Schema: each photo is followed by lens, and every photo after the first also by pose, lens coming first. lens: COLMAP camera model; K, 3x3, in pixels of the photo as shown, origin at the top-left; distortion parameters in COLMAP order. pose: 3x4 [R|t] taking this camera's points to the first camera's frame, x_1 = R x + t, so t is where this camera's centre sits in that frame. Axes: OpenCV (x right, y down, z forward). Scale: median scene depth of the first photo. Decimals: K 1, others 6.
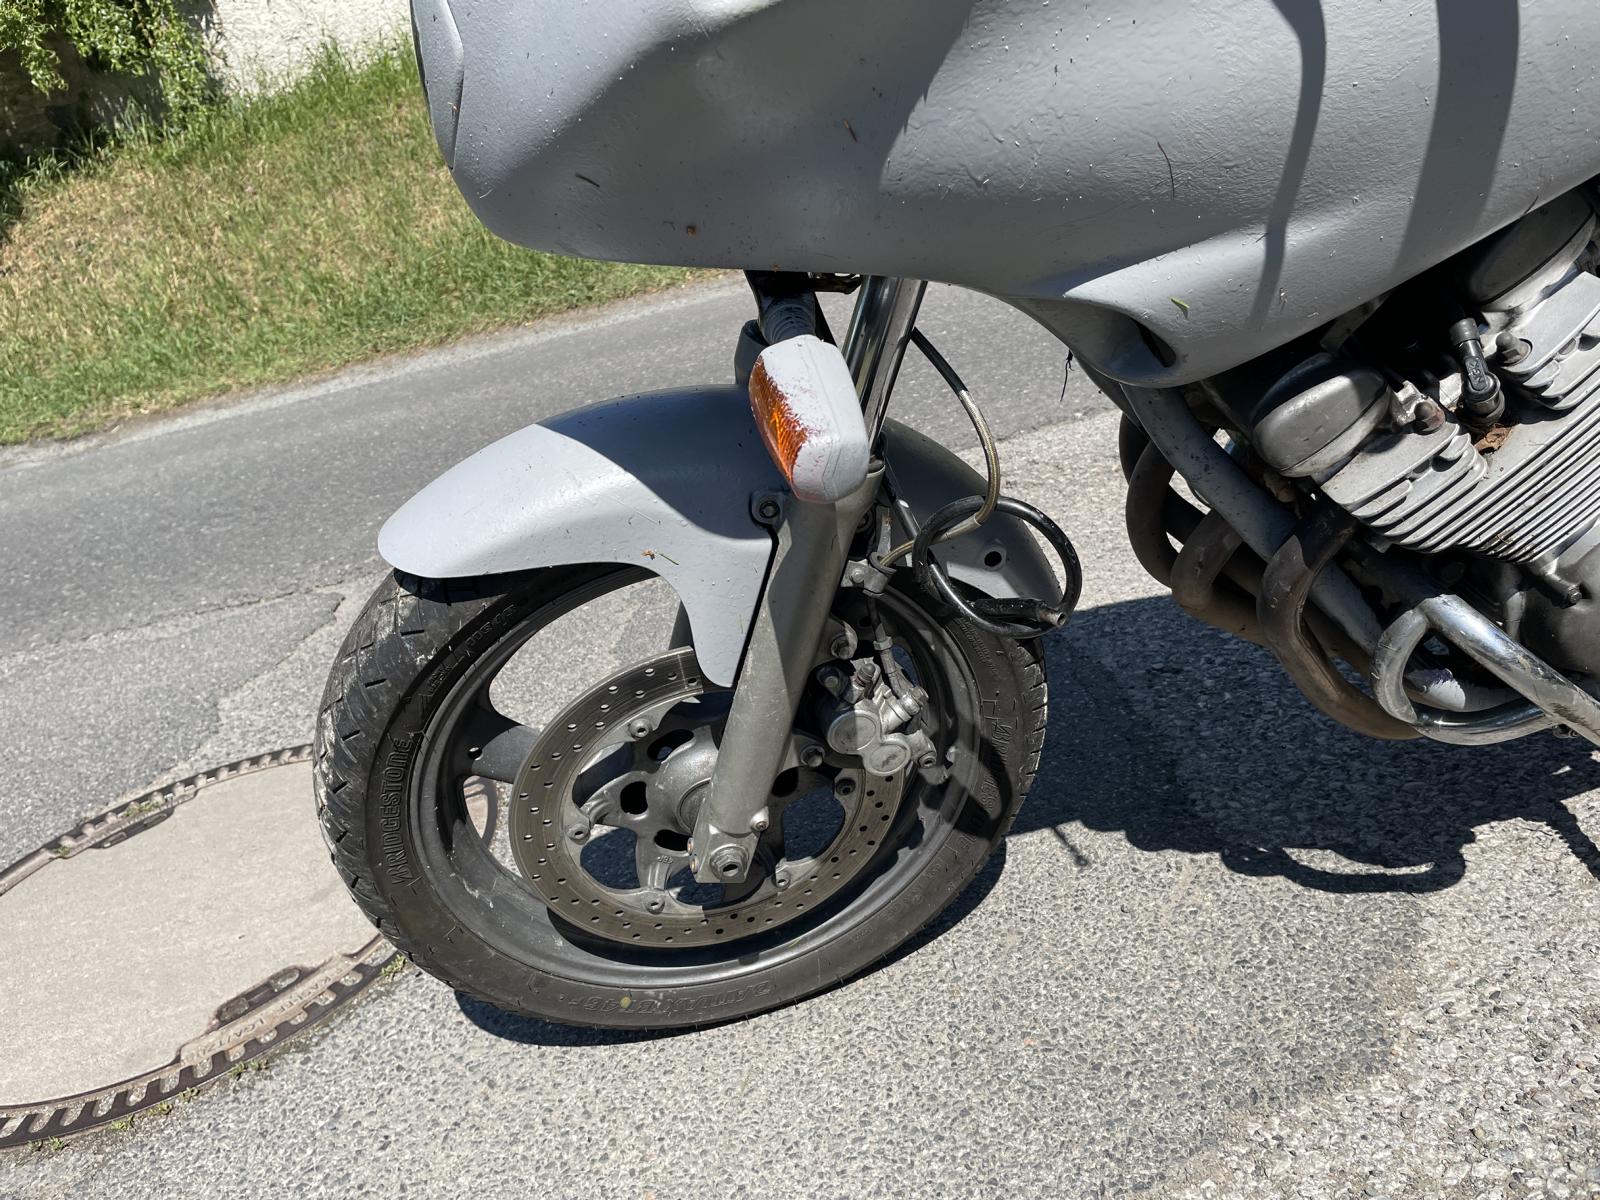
lens RADIAL K [[1207.7, 0, 795.3], [0, 1207.7, 573.1], [0, 0, 1]] dist [0.089145, -0.127471]
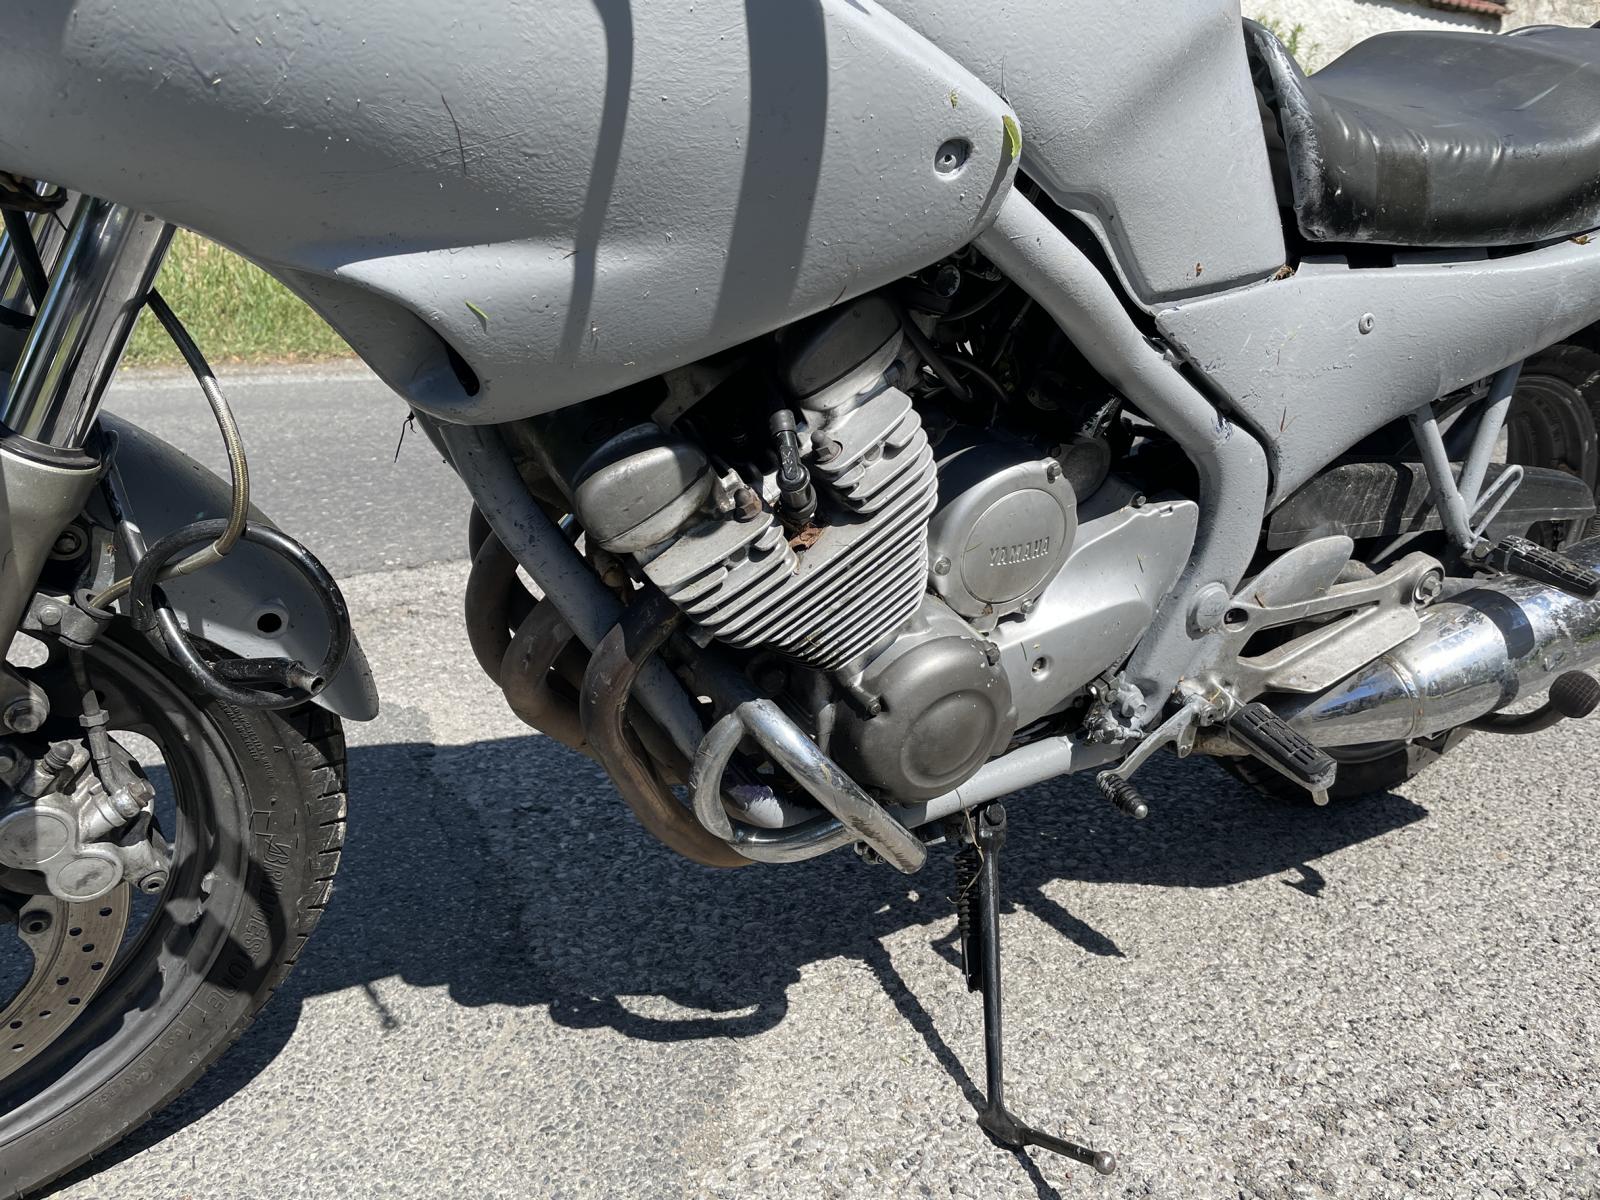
lens RADIAL K [[1209.2, 0, 808.7], [0, 1209.2, 578.4], [0, 0, 1]] dist [0.095424, -0.131590]
pose [[0.895826, 0.119135, 0.428139, 0.109321], [-0.059051, 0.986765, -0.151024, 0.050551], [-0.440465, 0.110009, 0.891004, 0.090647]]
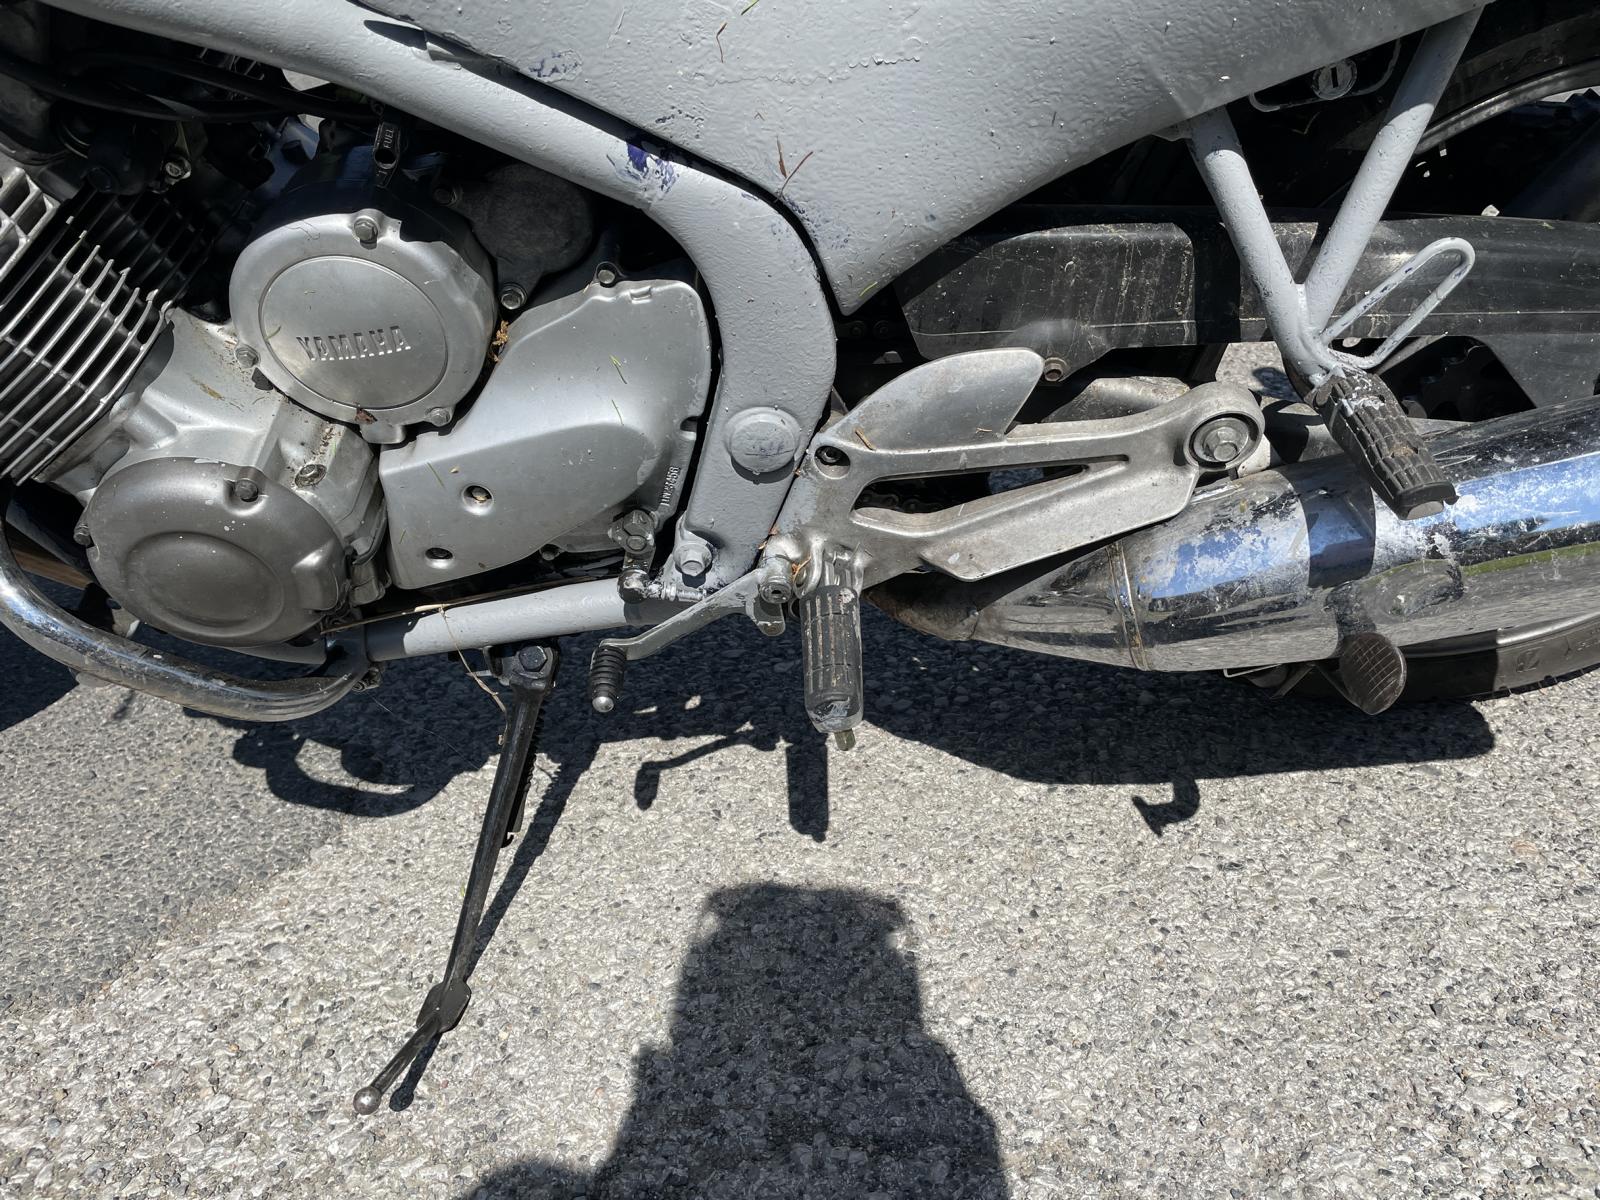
lens RADIAL K [[1209.2, 0, 808.7], [0, 1209.2, 578.4], [0, 0, 1]] dist [0.095424, -0.131590]
pose [[0.983616, 0.180072, 0.008625, 0.828626], [-0.178399, 0.965360, 0.190404, -0.145203], [0.025960, -0.188823, 0.981668, 0.161558]]
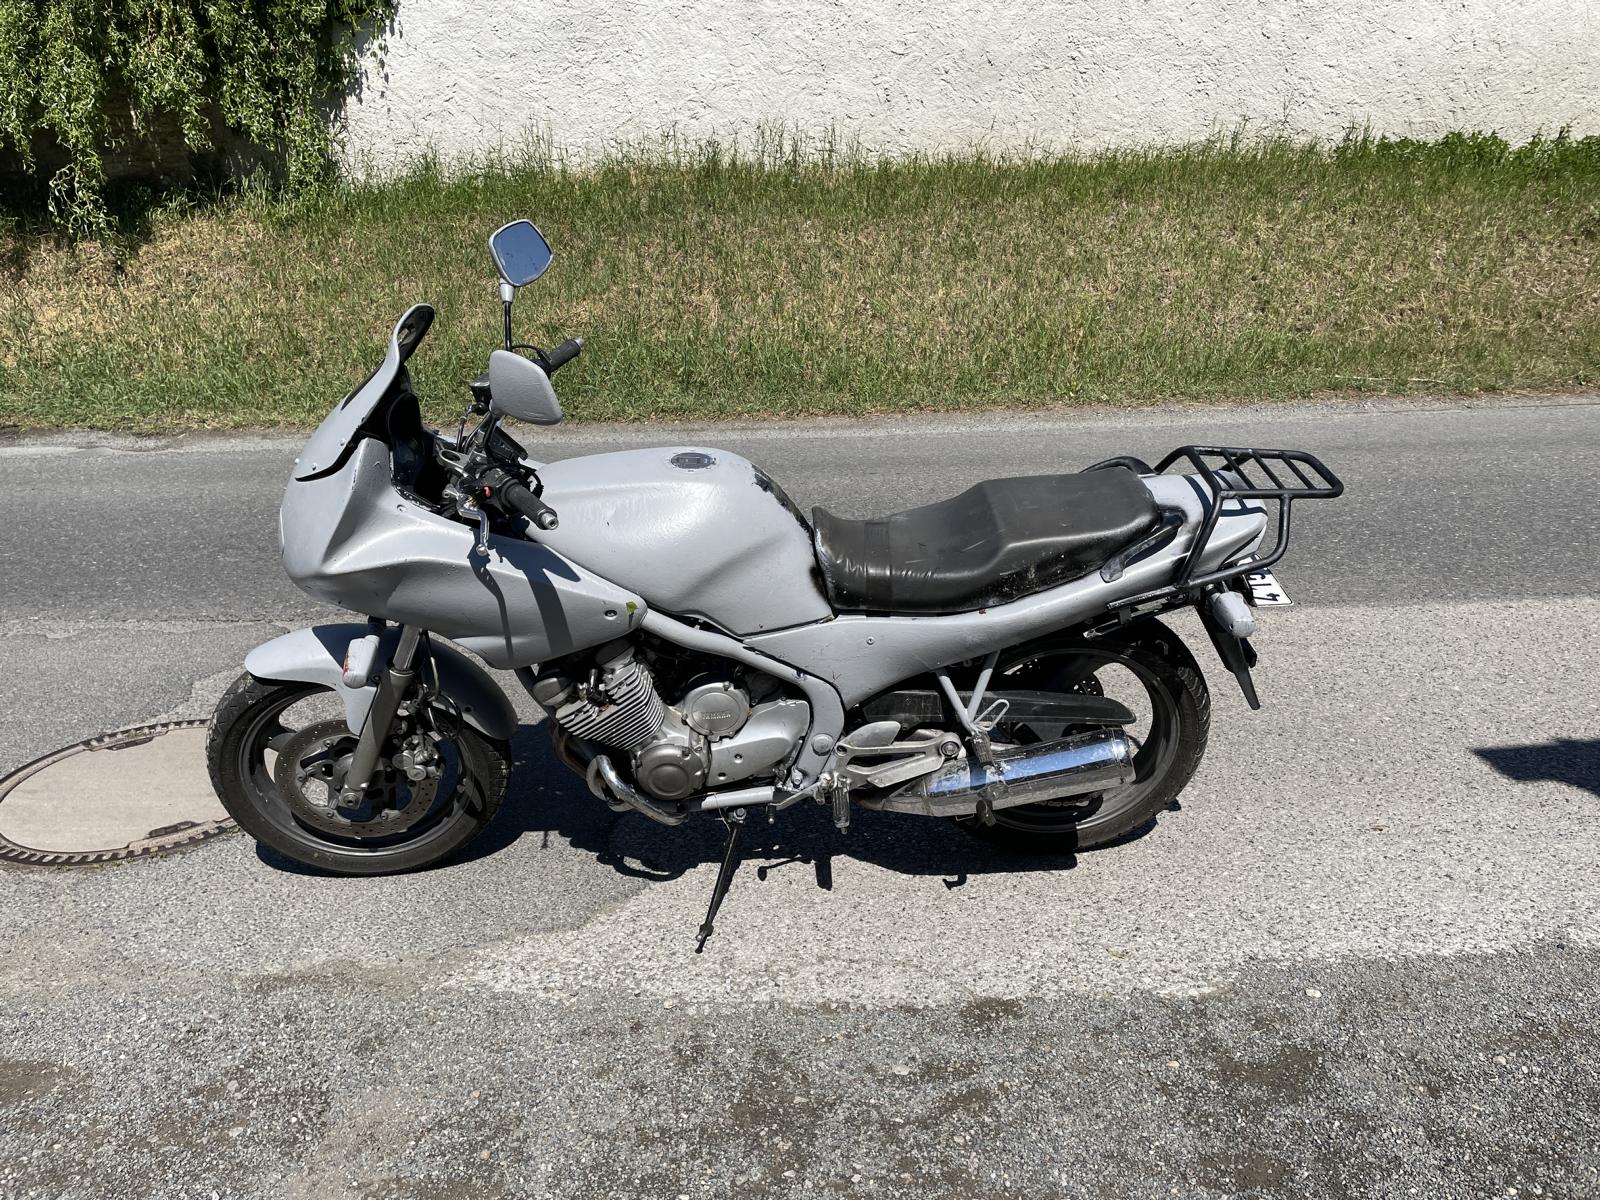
lens RADIAL K [[1187.2, 0, 800.3], [0, 1187.2, 581.8], [0, 0, 1]] dist [0.091660, -0.132730]
pose [[0.976800, 0.213721, -0.013585, 0.723035], [-0.214145, 0.975307, -0.054022, -0.254722], [0.001704, 0.055678, 0.998447, -1.421446]]
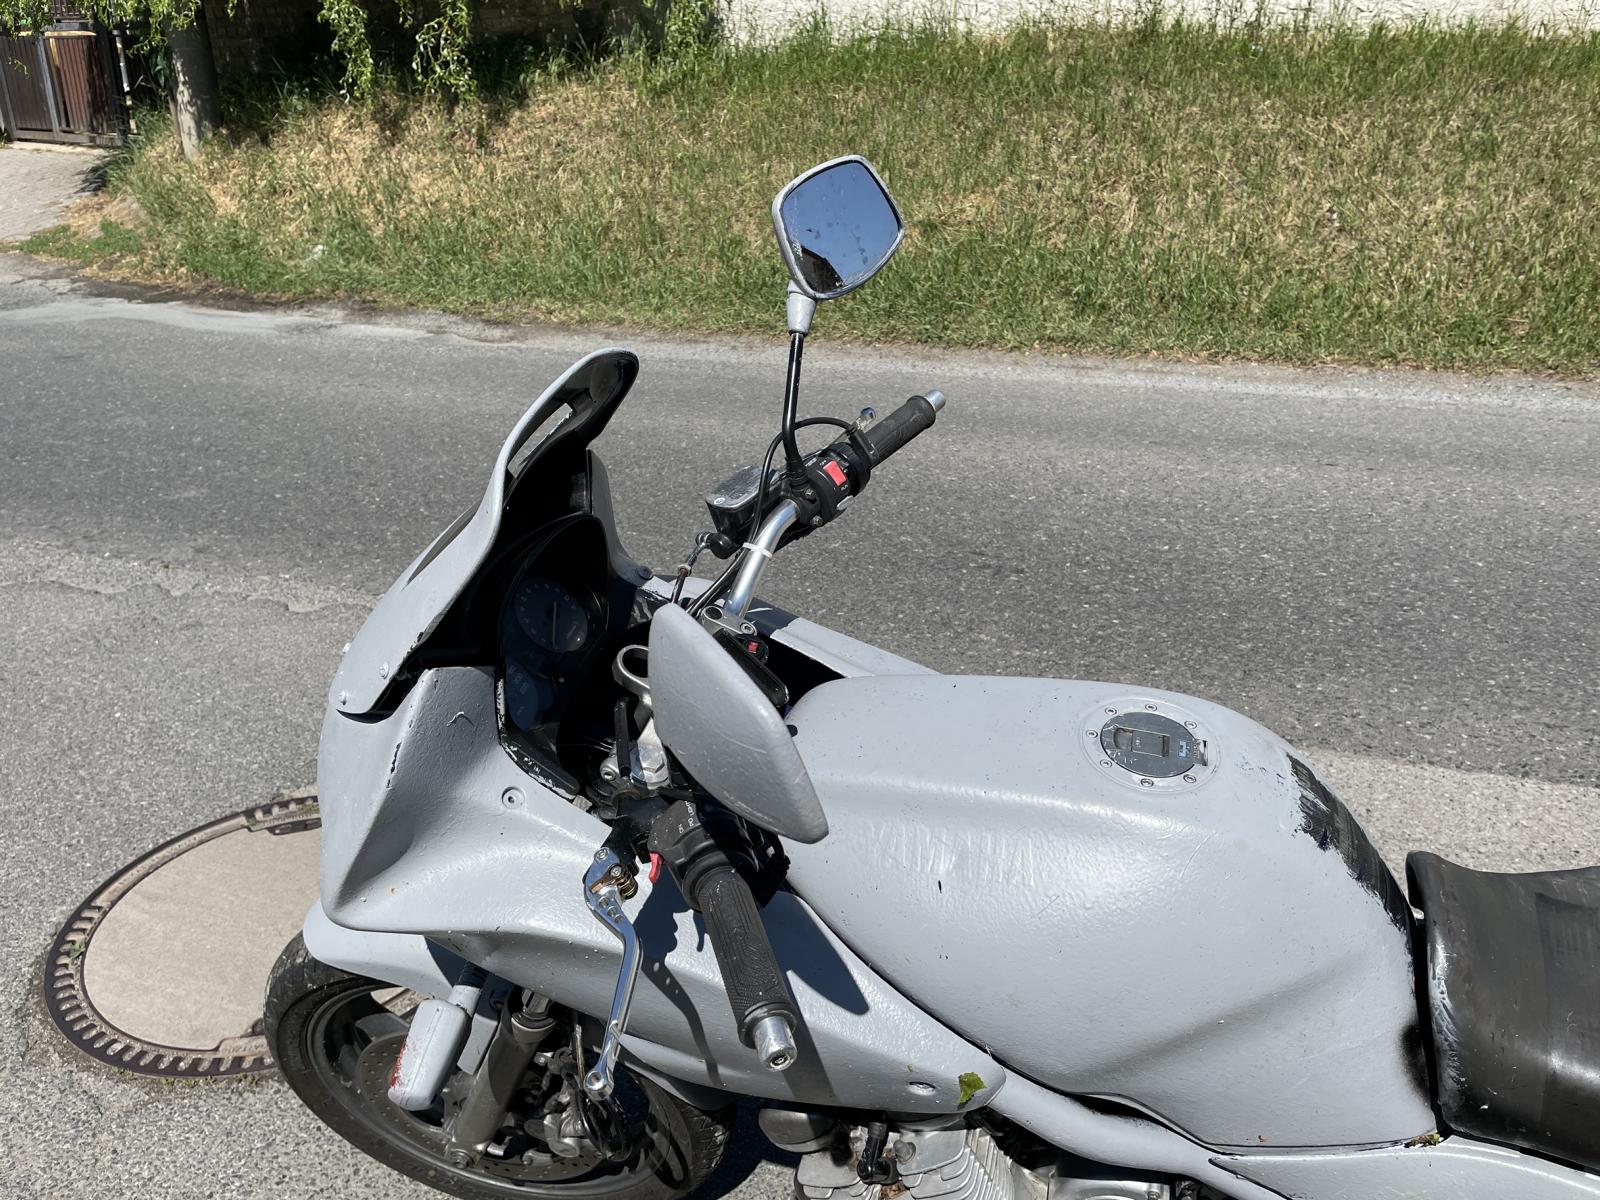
lens RADIAL K [[1211.8, 0, 818.8], [0, 1211.8, 580.7], [0, 0, 1]] dist [0.086759, -0.135875]
pose [[0.907134, 0.340957, -0.246692, 0.425228], [-0.324023, 0.939913, 0.107573, -0.663963], [0.268547, -0.017649, 0.963105, -0.323974]]
